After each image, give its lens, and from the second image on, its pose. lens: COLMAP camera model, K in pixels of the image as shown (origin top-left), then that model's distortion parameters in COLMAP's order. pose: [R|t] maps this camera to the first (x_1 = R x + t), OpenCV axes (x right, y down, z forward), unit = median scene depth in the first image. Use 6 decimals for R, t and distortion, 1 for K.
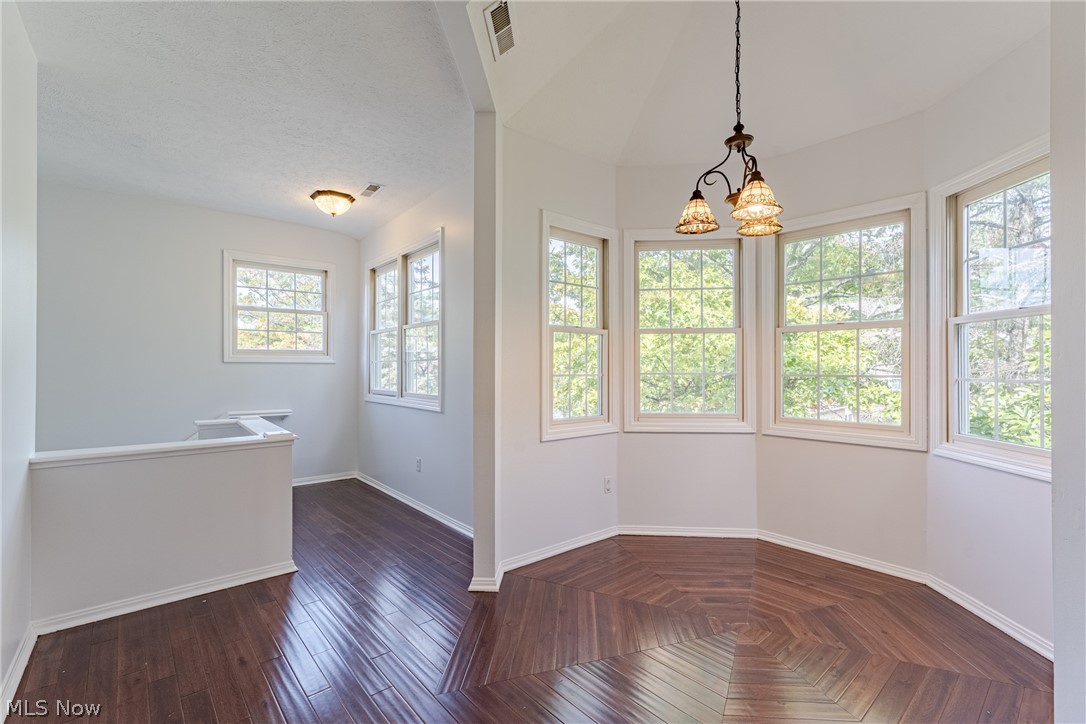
lens RADIAL K [[493.4, 0, 544.3], [0, 493.4, 364.0], [0, 0, 1]] dist [-0.002562, -0.000082]
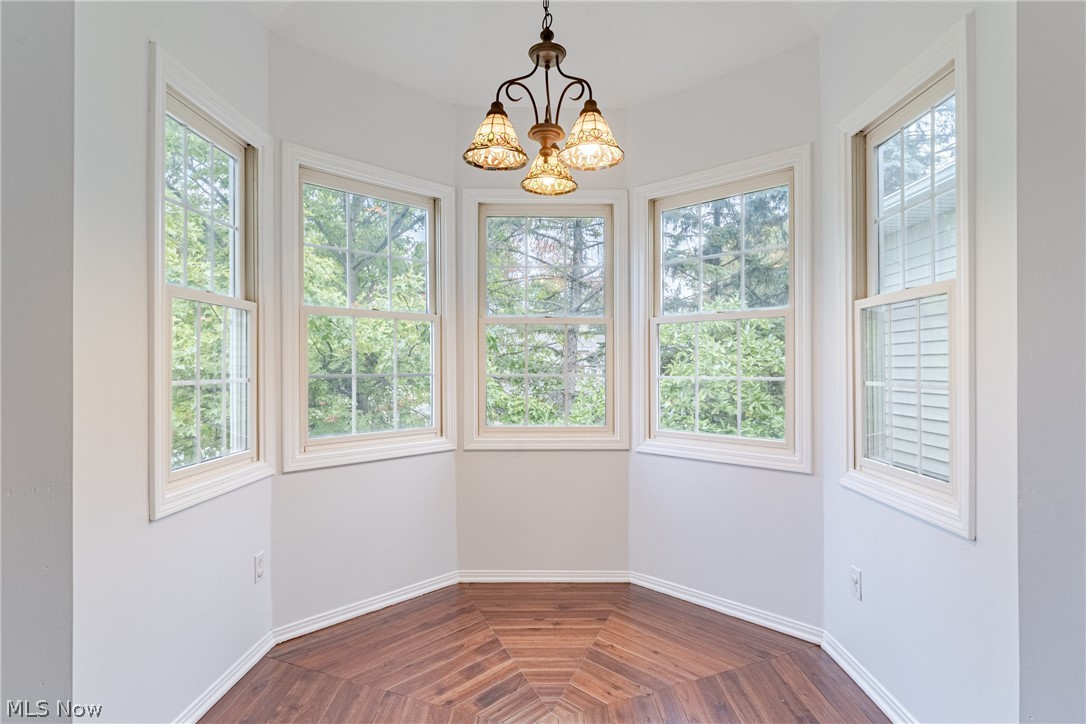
lens RADIAL K [[549.3, 0, 544.8], [0, 549.3, 363.8], [0, 0, 1]] dist [0.005525, -0.000098]
pose [[0.646214, 0.002969, 0.763151, -0.195835], [-0.002492, 0.999995, -0.001780, 0.005275], [-0.763152, -0.000751, 0.646218, 0.416380]]
